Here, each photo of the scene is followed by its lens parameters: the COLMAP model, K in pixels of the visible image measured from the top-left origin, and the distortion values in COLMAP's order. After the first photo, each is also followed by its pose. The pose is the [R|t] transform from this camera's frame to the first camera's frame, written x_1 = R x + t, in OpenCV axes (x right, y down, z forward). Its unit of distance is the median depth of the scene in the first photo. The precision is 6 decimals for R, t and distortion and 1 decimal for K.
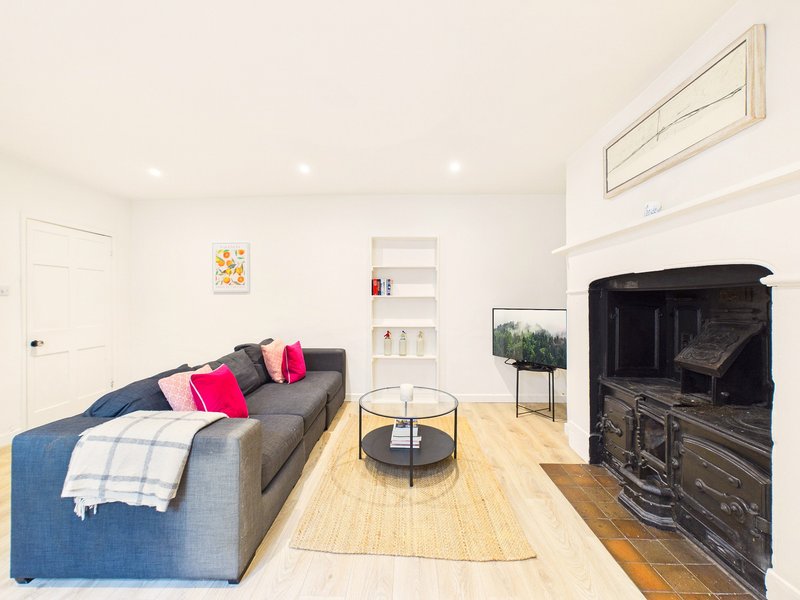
lens RADIAL K [[322.0, 0, 398.4], [0, 322.0, 303.5], [0, 0, 1]] dist [-0.000647, 0.000060]
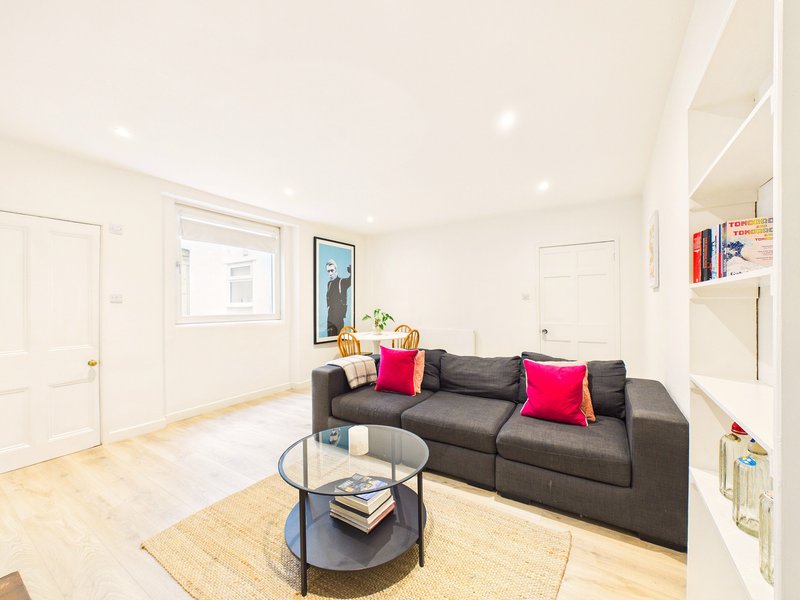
lens RADIAL K [[322.0, 0, 398.4], [0, 322.0, 303.5], [0, 0, 1]] dist [-0.000647, 0.000060]
pose [[-0.517627, 0.003520, -0.855599, 0.570754], [0.002879, 0.999993, 0.002372, -0.010592], [0.855601, -0.001235, -0.517634, 1.451186]]
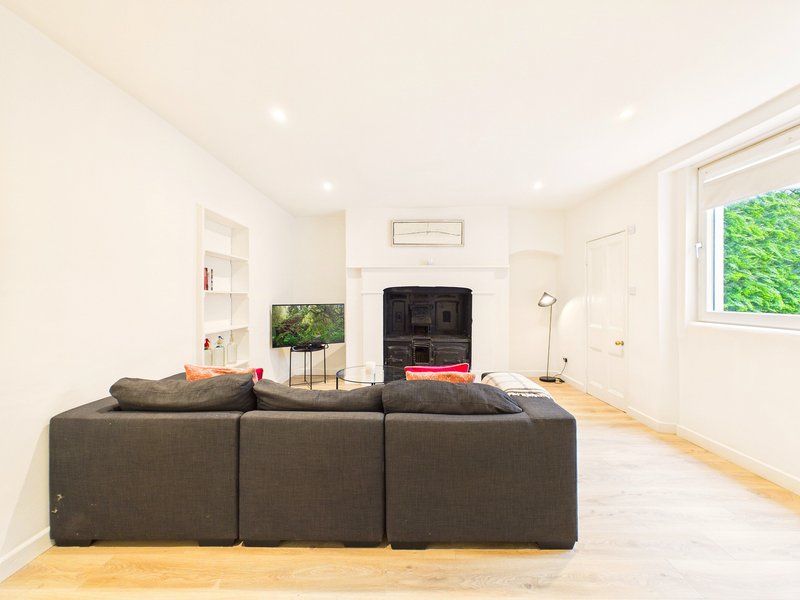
lens RADIAL K [[322.0, 0, 398.4], [0, 322.0, 303.5], [0, 0, 1]] dist [-0.000647, 0.000060]
pose [[-0.013883, -0.017741, 0.999746, -1.267522], [0.006459, 0.999820, 0.017832, -0.009789], [-0.999883, 0.006705, -0.013766, 0.933160]]
